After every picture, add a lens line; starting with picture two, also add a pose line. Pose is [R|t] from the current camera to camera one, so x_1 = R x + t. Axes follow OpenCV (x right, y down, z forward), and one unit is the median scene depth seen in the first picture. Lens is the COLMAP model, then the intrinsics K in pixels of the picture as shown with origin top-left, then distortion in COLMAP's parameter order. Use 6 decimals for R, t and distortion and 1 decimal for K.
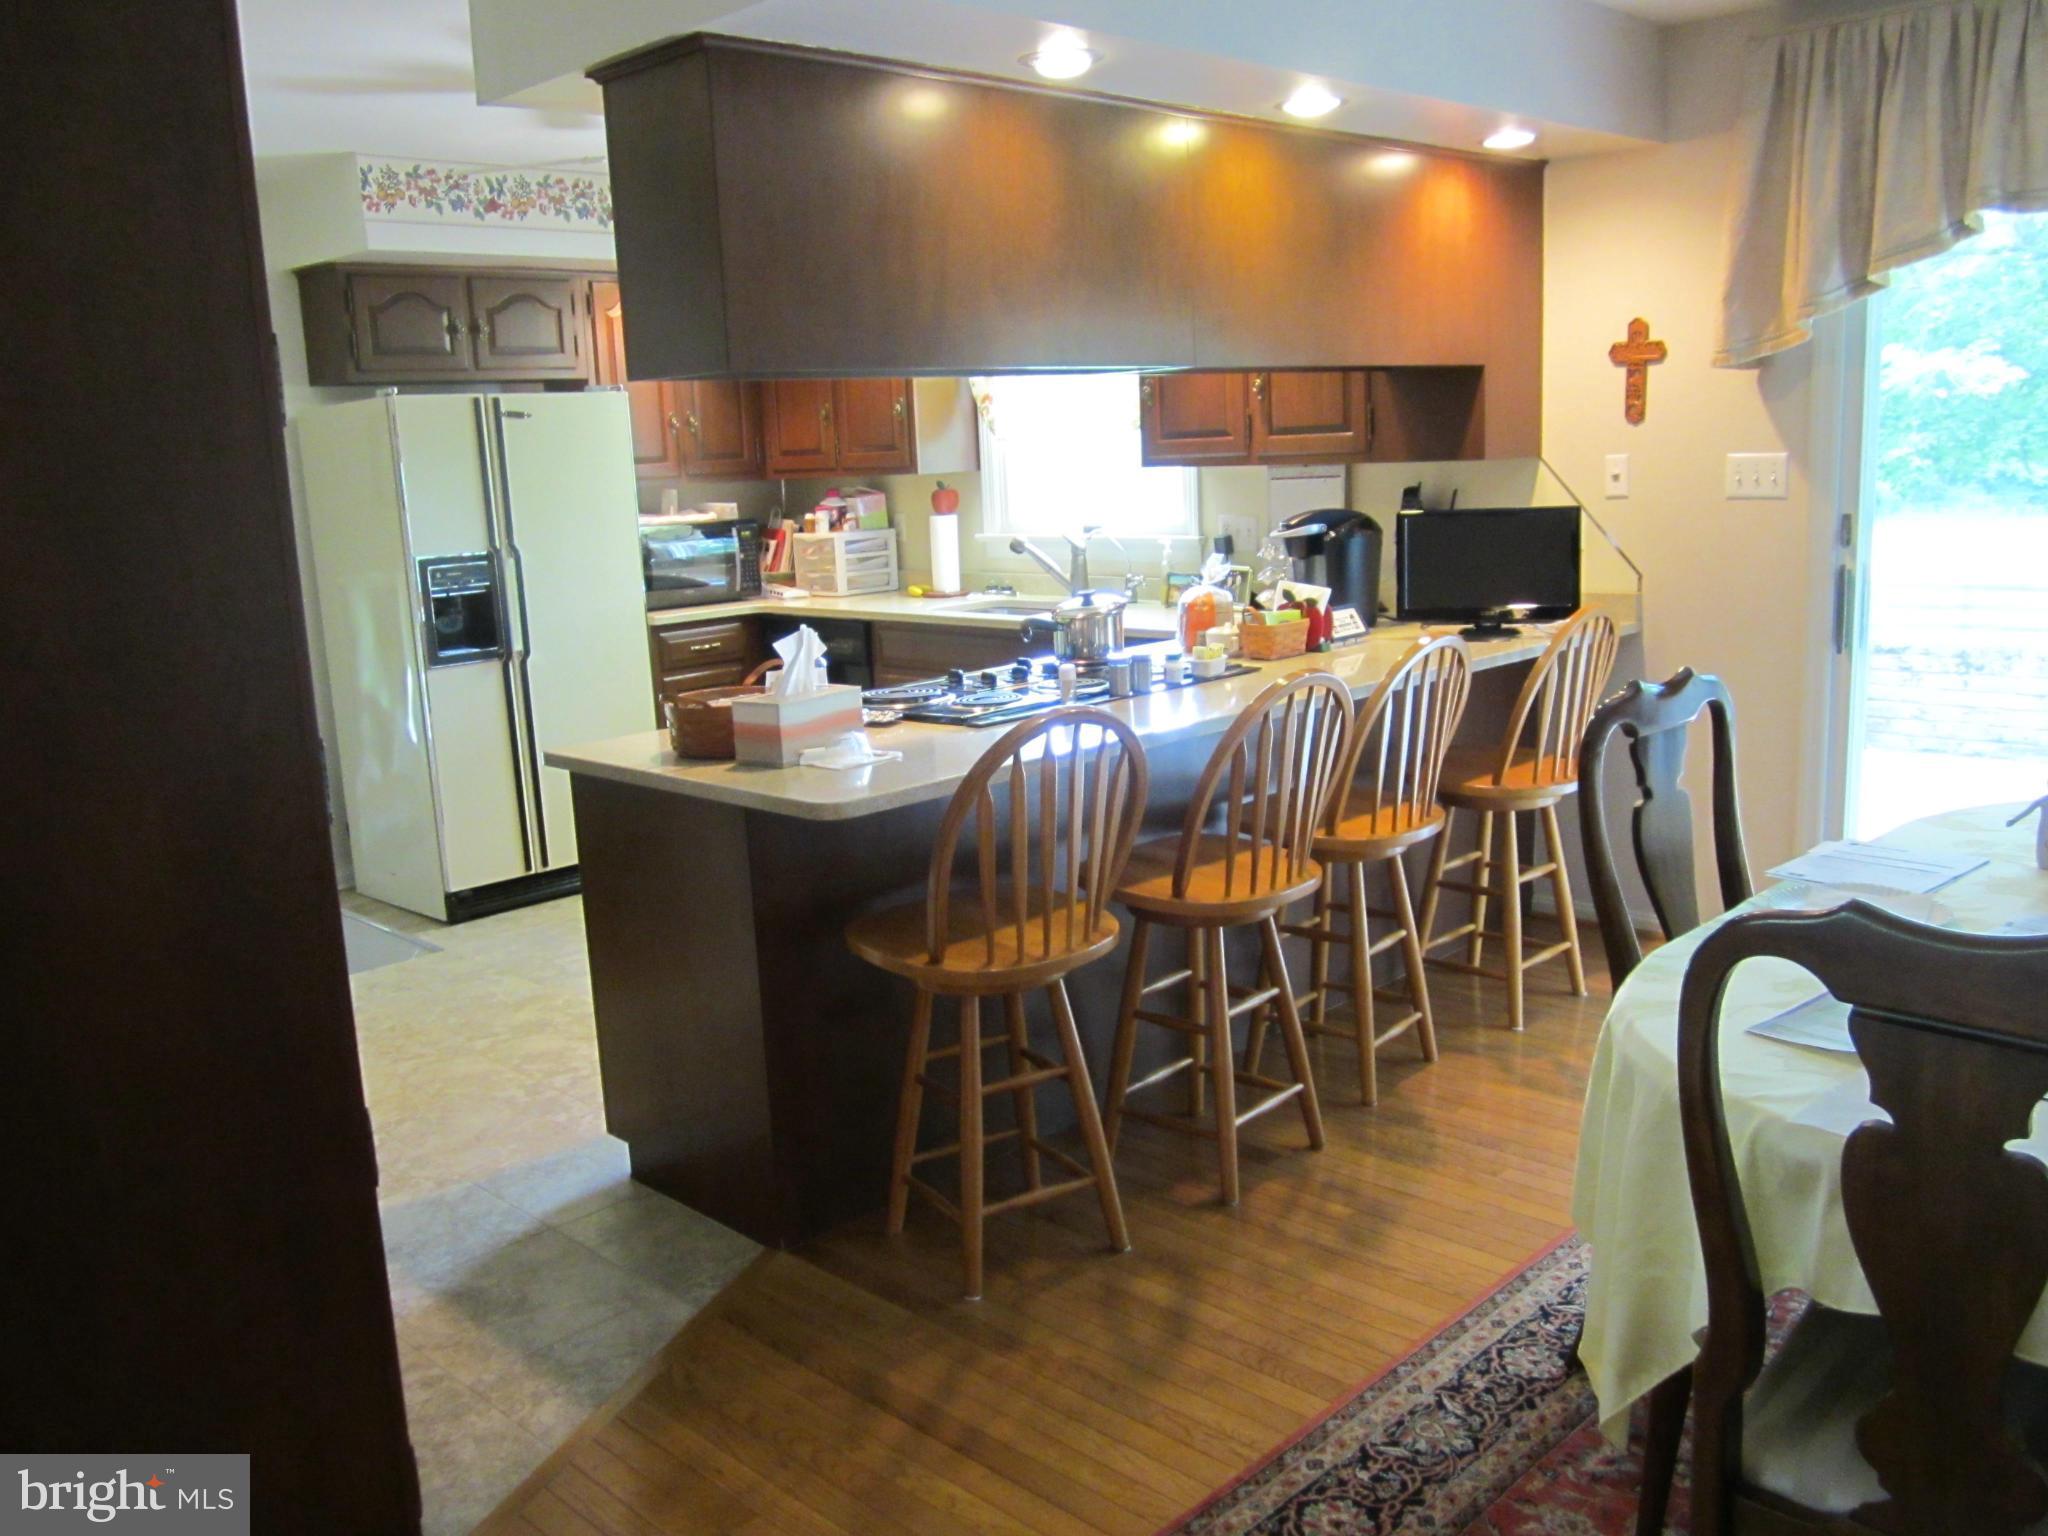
lens RADIAL K [[1713.5, 0, 1011.6], [0, 1713.5, 760.4], [0, 0, 1]] dist [-0.014005, -0.012683]
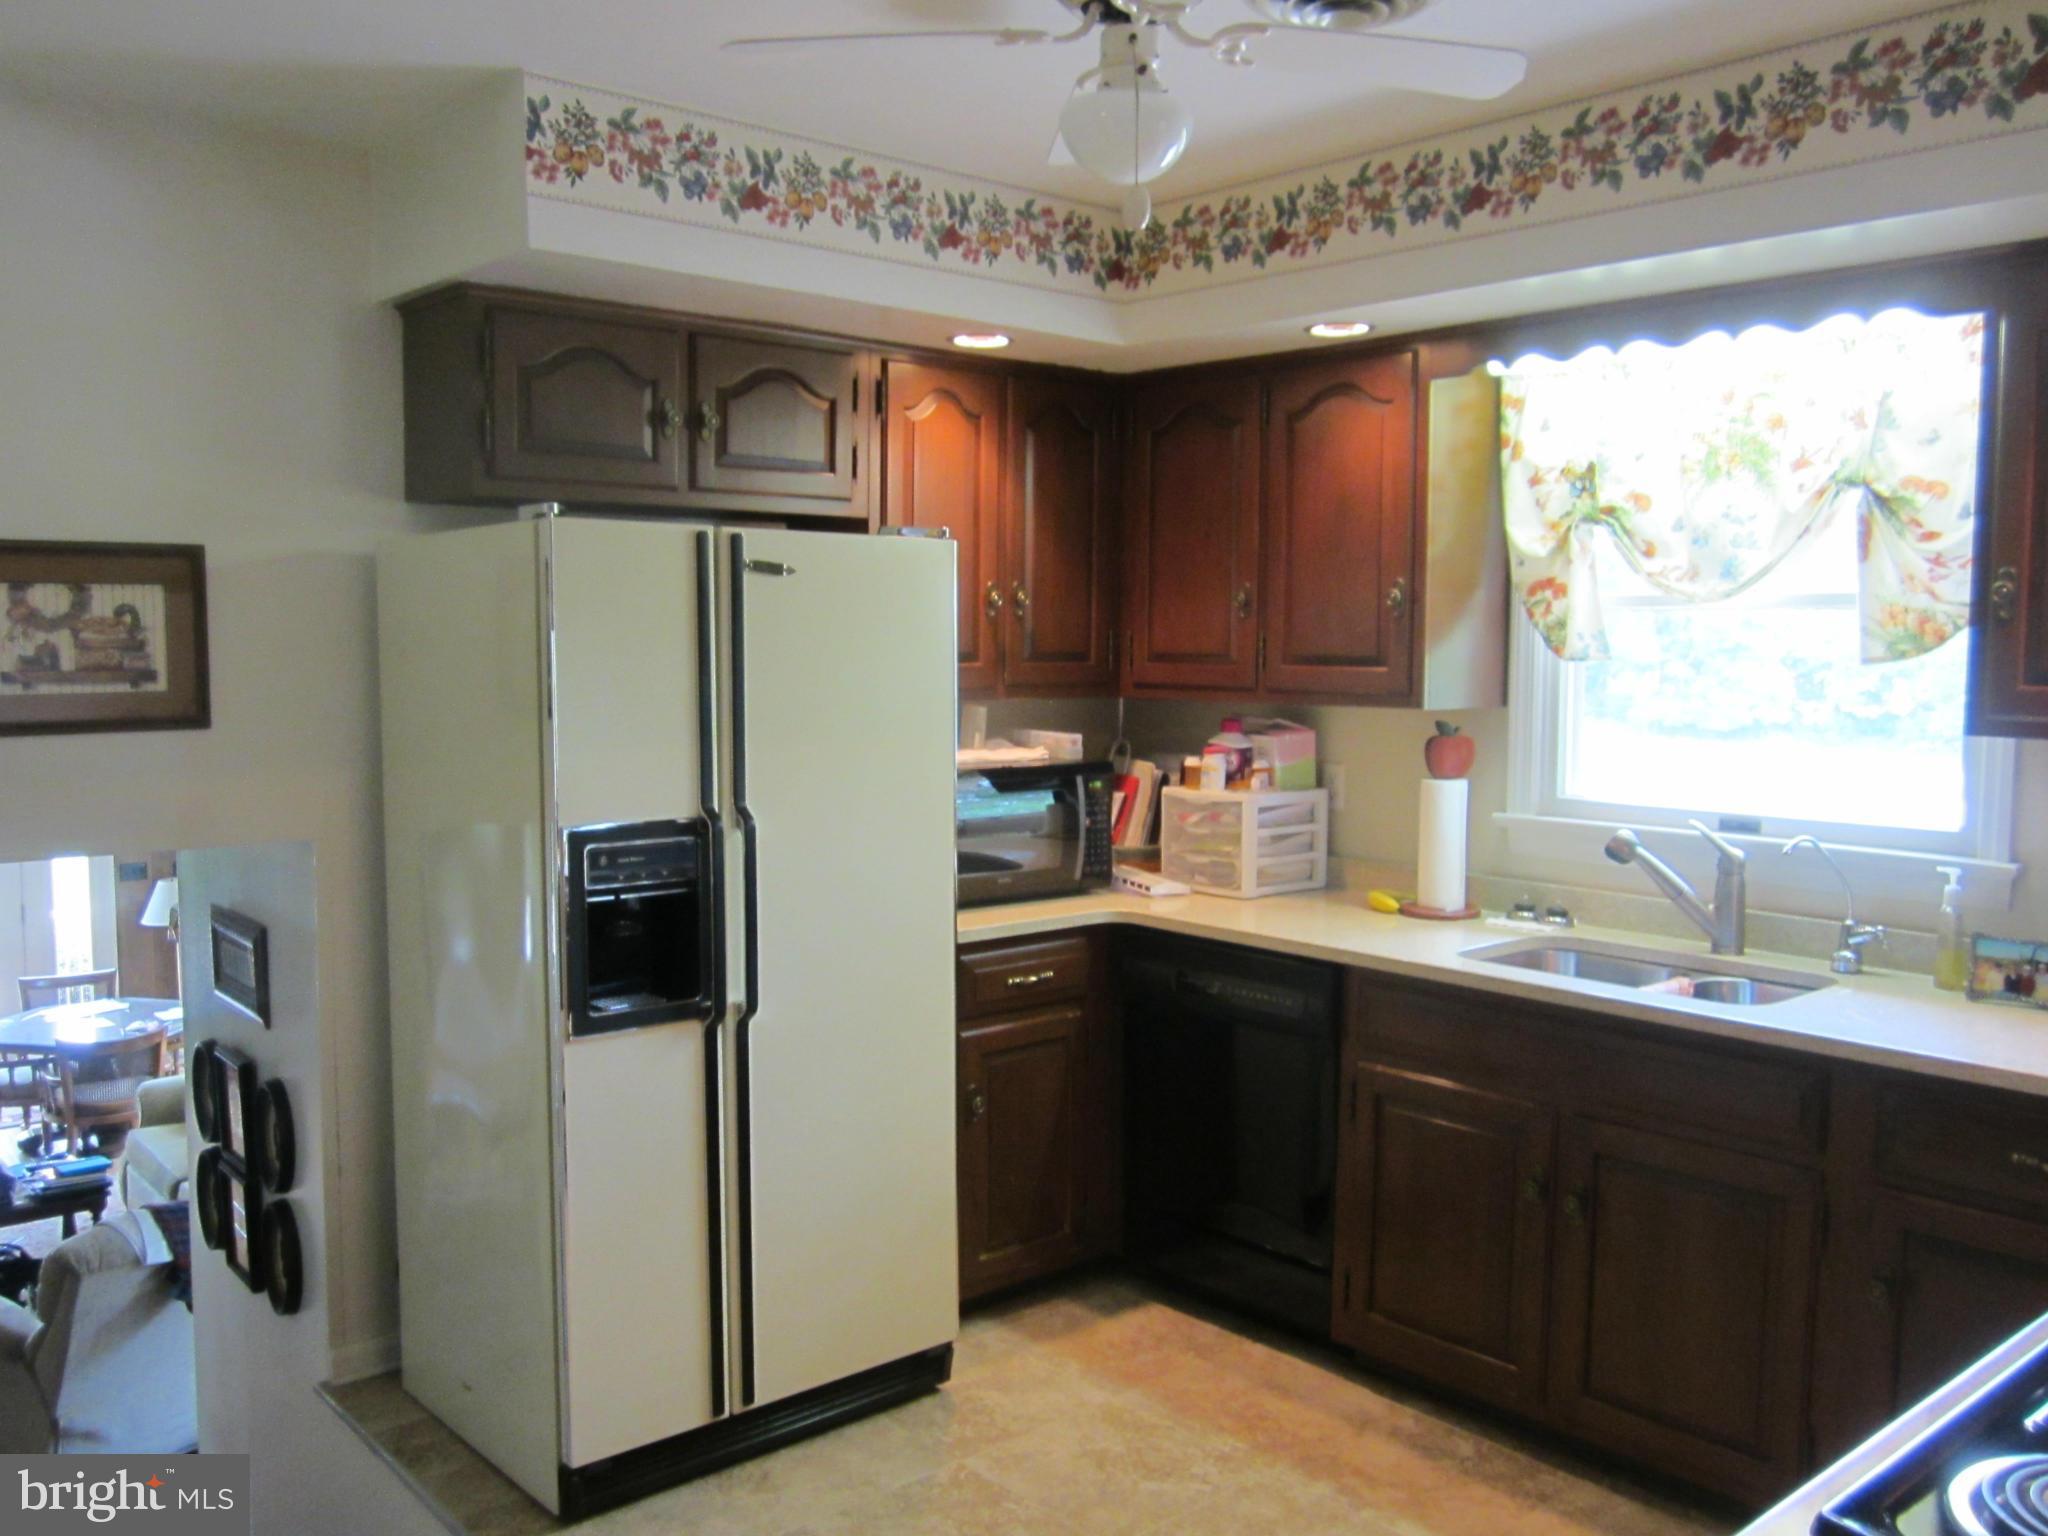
lens RADIAL K [[1713.5, 0, 1030.4], [0, 1713.5, 782.2], [0, 0, 1]] dist [-0.014005, -0.012683]
pose [[0.996891, 0.059564, -0.051583, -0.160788], [-0.064317, 0.993301, -0.095998, -0.080880], [0.045520, 0.099017, 0.994044, 0.432926]]
